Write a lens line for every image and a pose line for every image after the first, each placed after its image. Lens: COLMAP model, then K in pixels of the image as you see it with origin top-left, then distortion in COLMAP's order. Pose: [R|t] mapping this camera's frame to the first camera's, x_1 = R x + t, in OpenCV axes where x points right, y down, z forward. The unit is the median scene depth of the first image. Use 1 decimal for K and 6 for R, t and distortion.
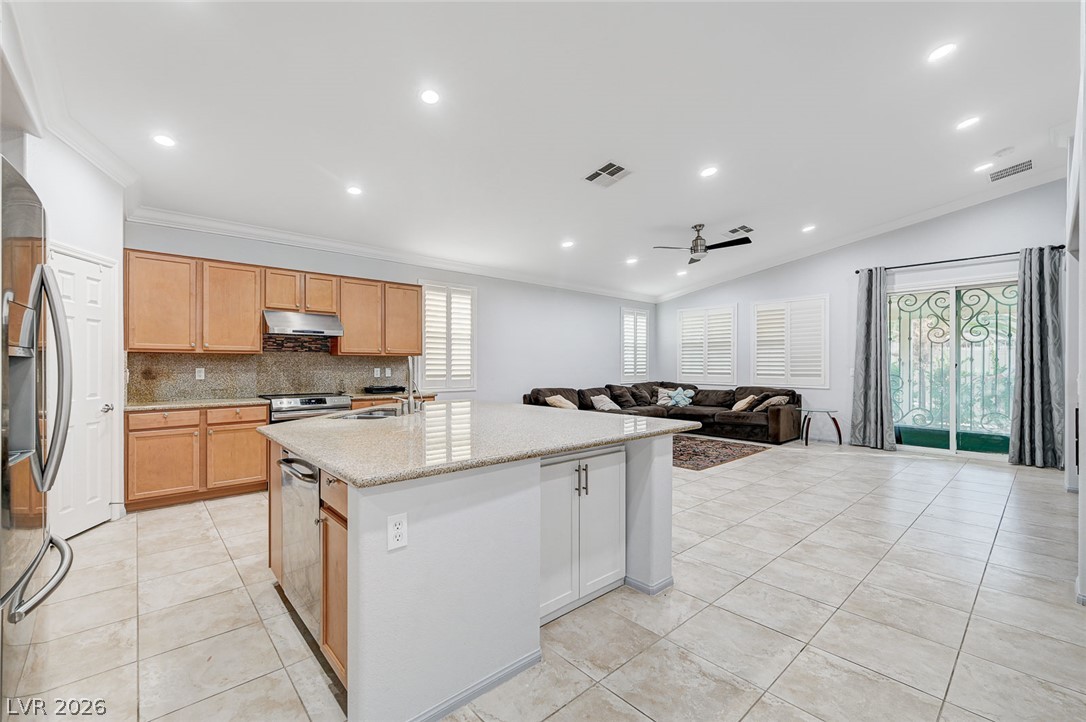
lens RADIAL K [[450.1, 0, 531.6], [0, 450.1, 365.2], [0, 0, 1]] dist [0.002717, 0.000103]
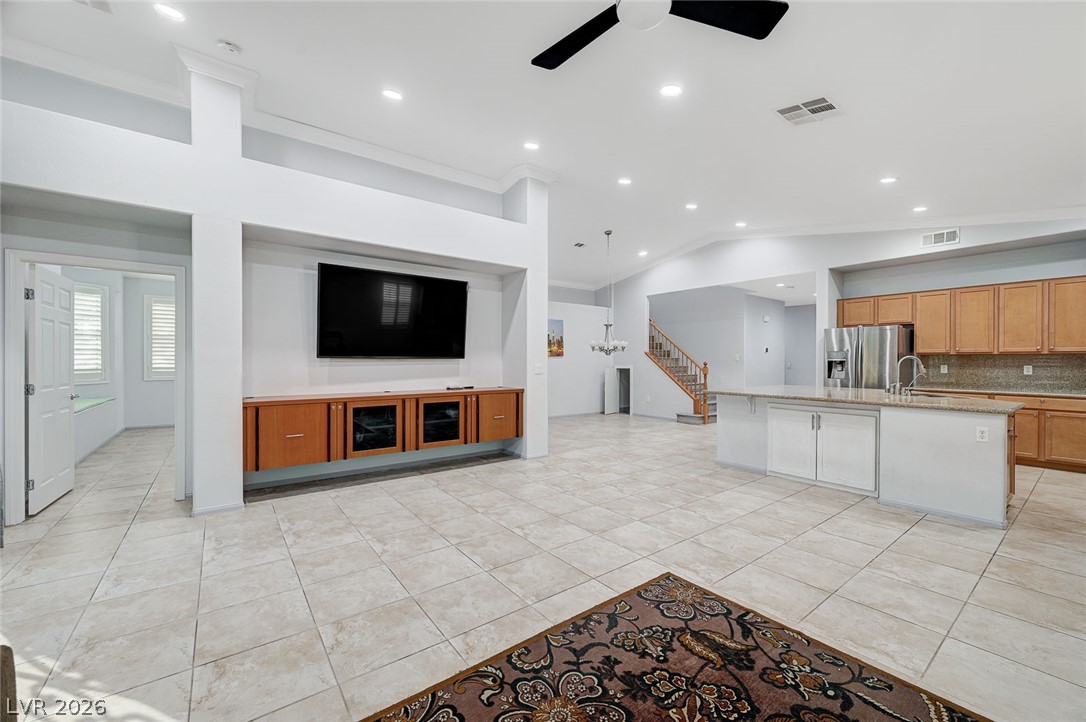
lens RADIAL K [[428.7, 0, 545.5], [0, 428.7, 363.1], [0, 0, 1]] dist [-0.000050, 0.000029]
pose [[-0.997759, -0.004993, 0.066728, 0.417438], [-0.004692, 0.999978, 0.004666, 0.001136], [-0.066750, 0.004343, -0.997760, 1.301034]]
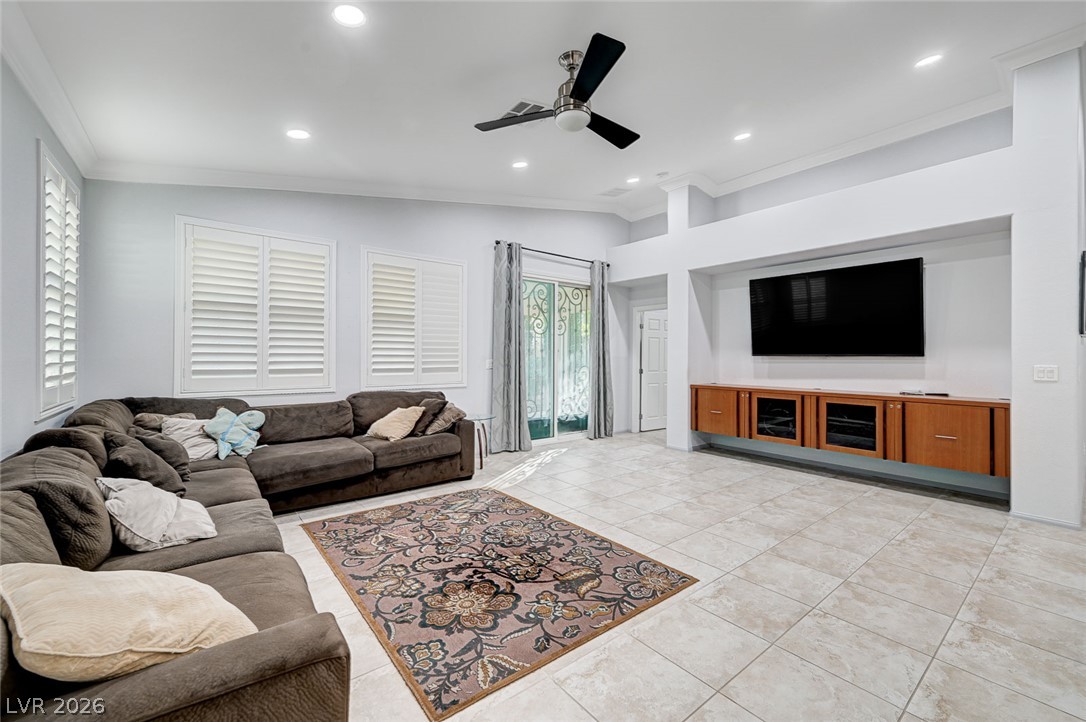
lens RADIAL K [[436.6, 0, 546.1], [0, 436.6, 357.1], [0, 0, 1]] dist [0.002067, 0.000592]
pose [[0.043686, -0.001454, 0.999044, -0.081477], [-0.006282, 0.999979, 0.001730, 0.000996], [-0.999026, -0.006352, 0.043676, 1.002450]]
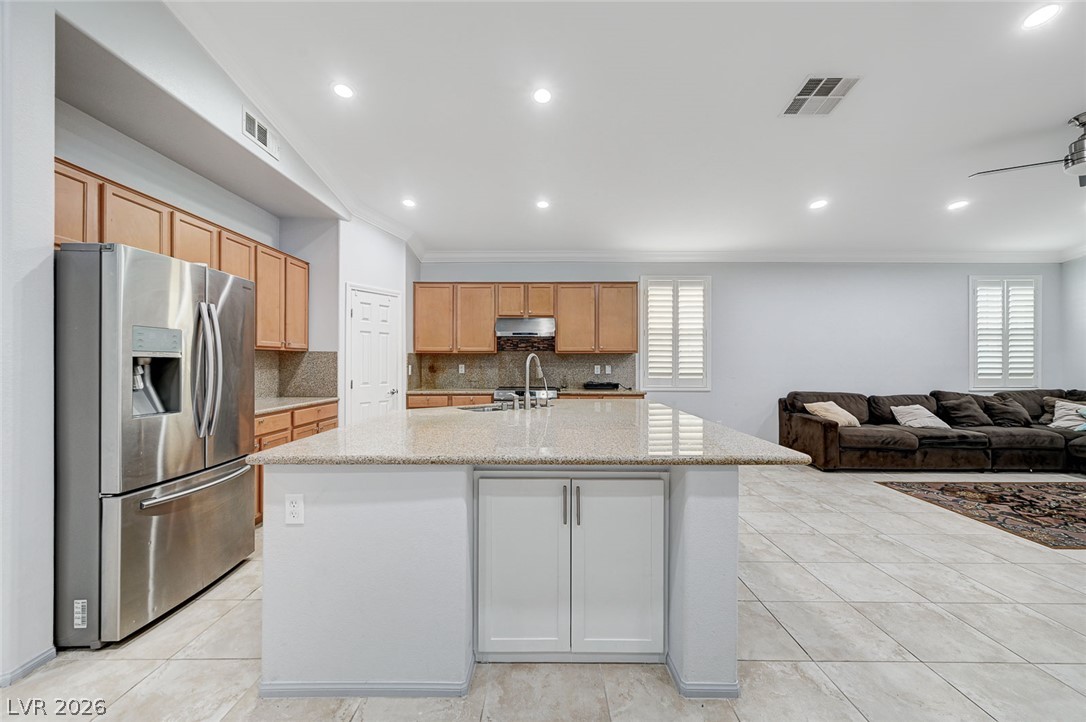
lens RADIAL K [[434.4, 0, 545.4], [0, 434.4, 361.5], [0, 0, 1]] dist [0.002955, 0.000702]
pose [[0.754732, -0.001702, -0.656031, 0.218489], [-0.000239, 0.999996, -0.002870, 0.000234], [0.656033, 0.002323, 0.754729, 0.143267]]
